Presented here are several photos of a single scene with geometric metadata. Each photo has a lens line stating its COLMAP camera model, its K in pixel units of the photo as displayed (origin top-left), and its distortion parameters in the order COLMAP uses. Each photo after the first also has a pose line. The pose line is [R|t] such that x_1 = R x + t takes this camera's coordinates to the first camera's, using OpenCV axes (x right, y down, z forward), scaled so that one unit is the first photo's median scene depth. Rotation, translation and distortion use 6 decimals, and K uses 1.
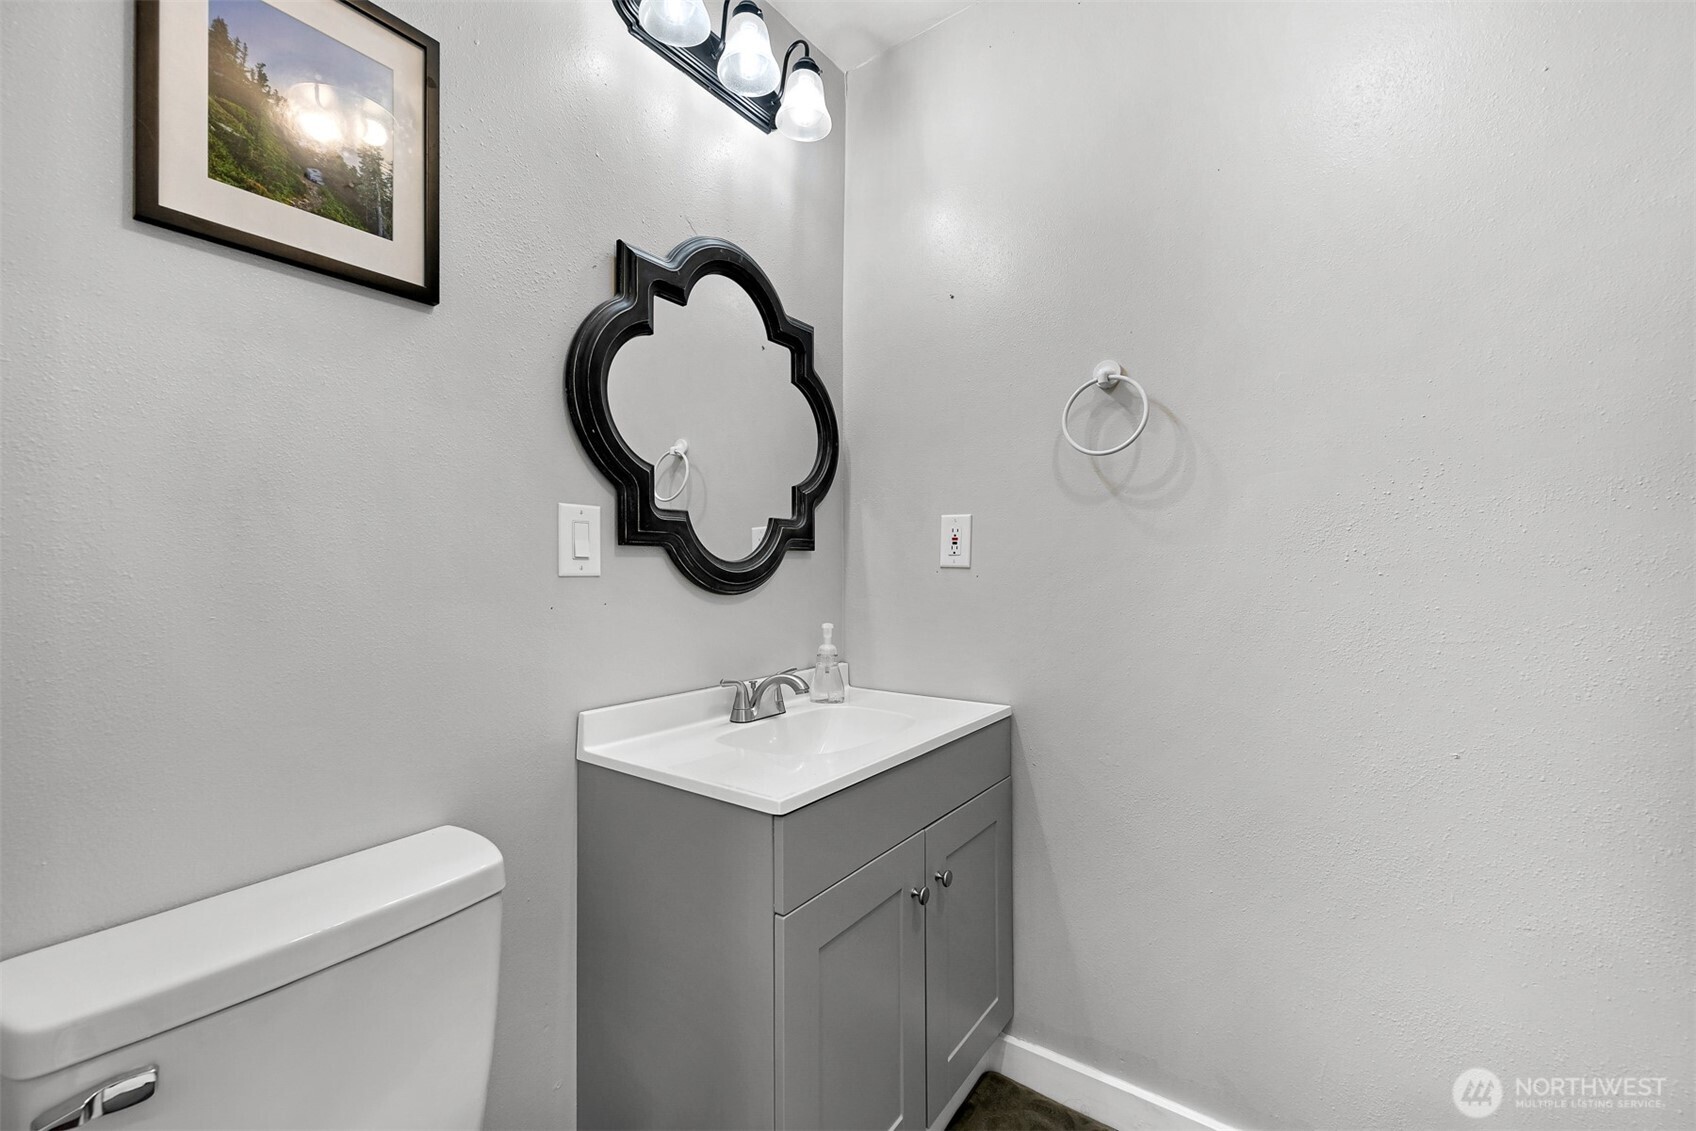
lens RADIAL K [[678.1, 0, 859.9], [0, 678.1, 564.9], [0, 0, 1]] dist [0.000091, 0.000070]
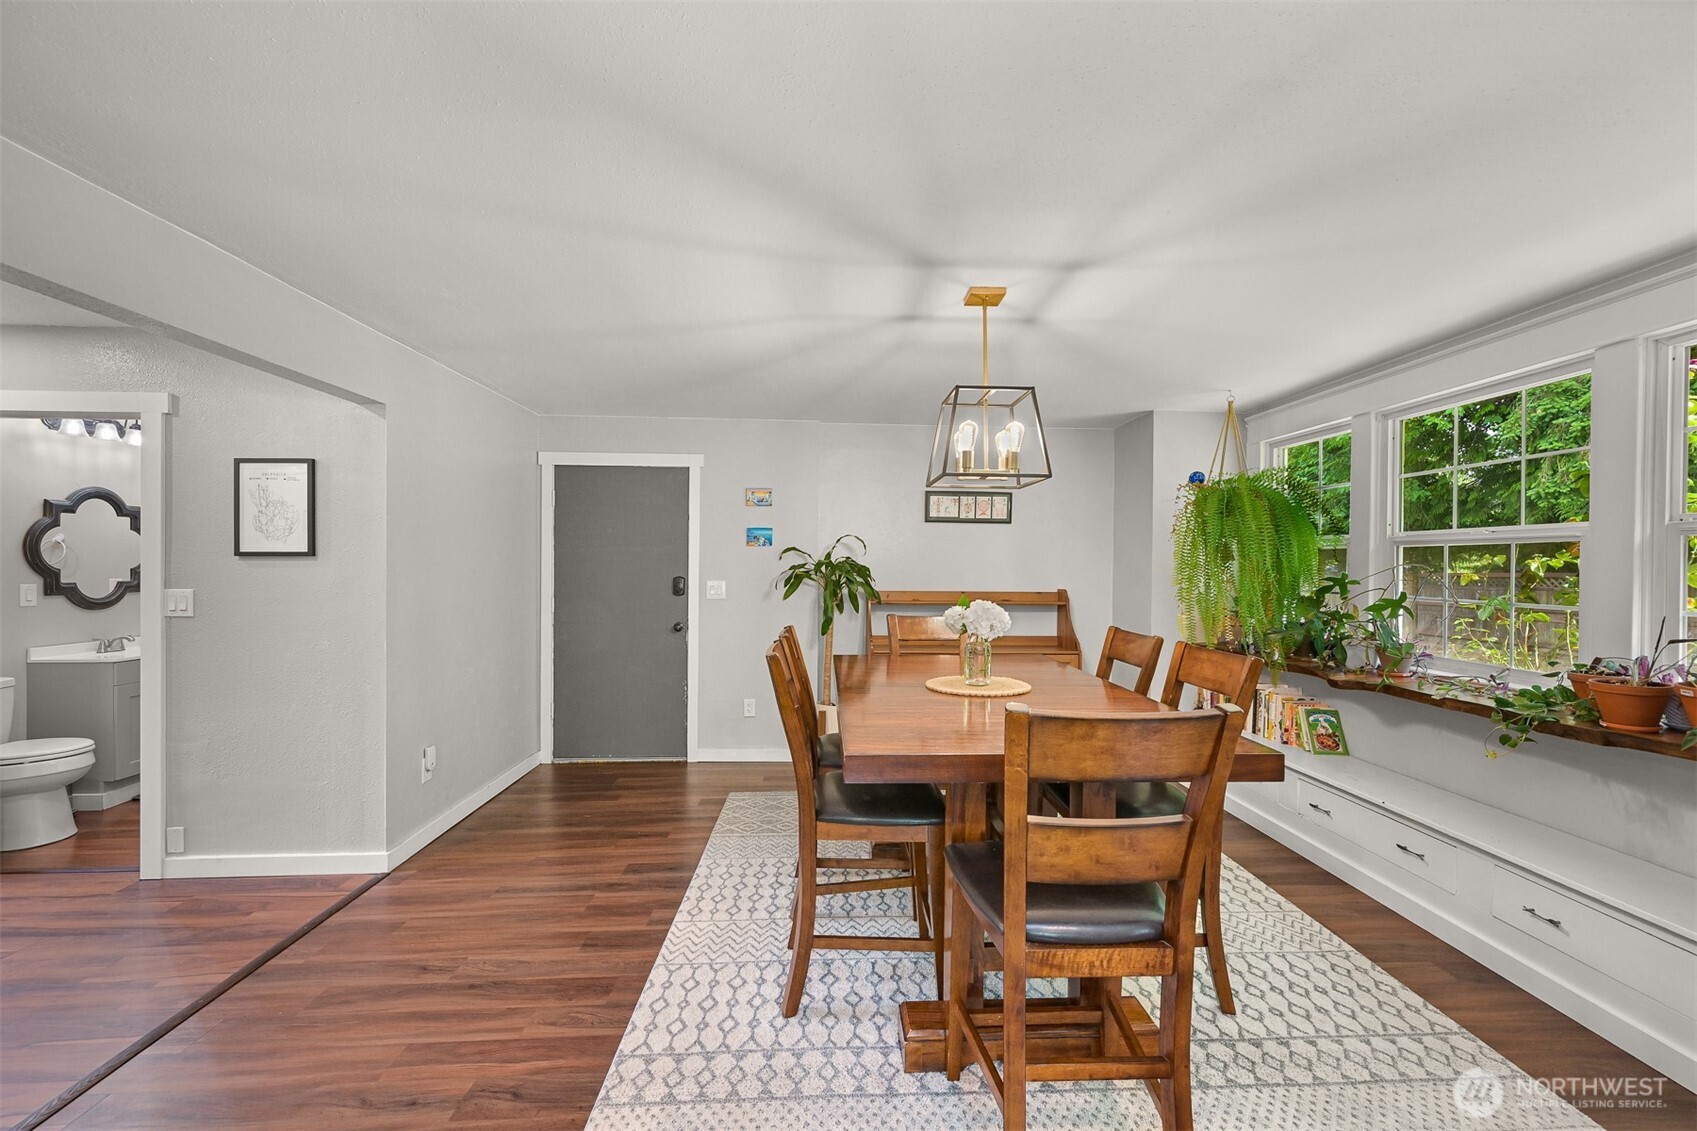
lens RADIAL K [[678.5, 0, 860.4], [0, 678.5, 564.9], [0, 0, 1]] dist [0.000091, 0.000070]
pose [[0.786424, 0.005771, 0.617660, 0.657941], [-0.011243, 0.999924, 0.004974, -0.224484], [-0.617585, -0.010856, 0.786429, -3.713707]]
